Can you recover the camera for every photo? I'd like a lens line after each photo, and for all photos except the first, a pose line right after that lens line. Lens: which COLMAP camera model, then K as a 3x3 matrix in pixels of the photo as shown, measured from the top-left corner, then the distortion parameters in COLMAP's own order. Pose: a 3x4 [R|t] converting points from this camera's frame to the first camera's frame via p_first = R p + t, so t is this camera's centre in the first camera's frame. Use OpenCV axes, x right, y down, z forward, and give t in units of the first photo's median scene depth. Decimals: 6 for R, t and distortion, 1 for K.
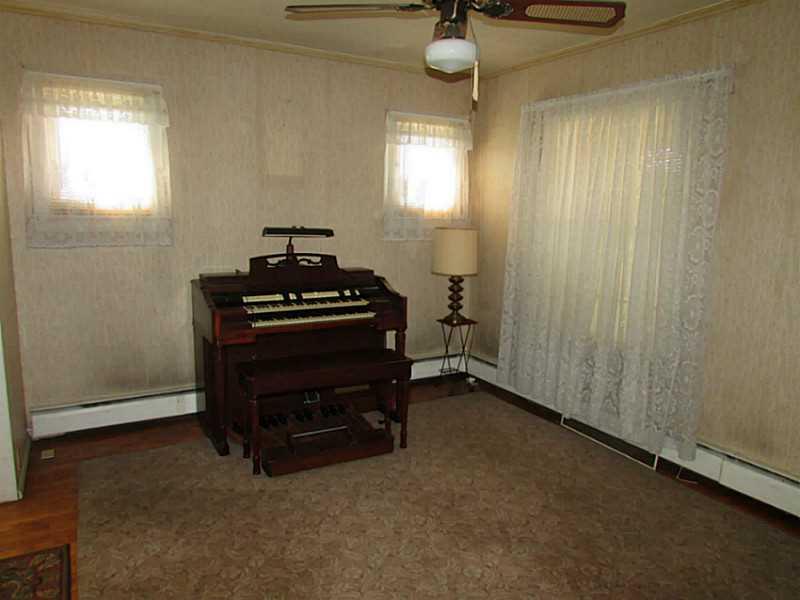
lens RADIAL K [[582.6, 0, 399.7], [0, 582.6, 303.0], [0, 0, 1]] dist [-0.004234, -0.002140]
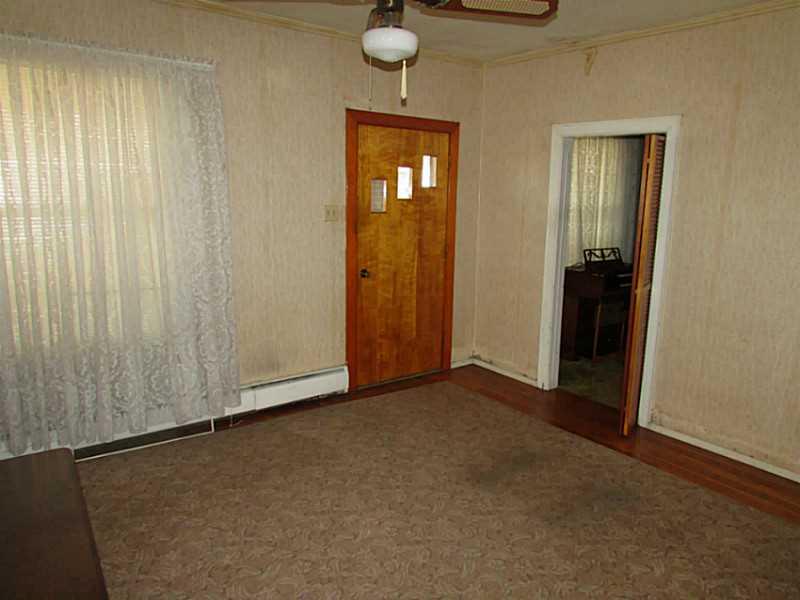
lens RADIAL K [[574.7, 0, 400.0], [0, 574.7, 300.0], [0, 0, 1]] dist [-0.018101, -0.003091]
pose [[-0.153537, -0.201037, 0.967476, -0.566061], [0.144218, 0.964043, 0.223211, -0.131558], [-0.977562, 0.173798, -0.119023, 0.700227]]
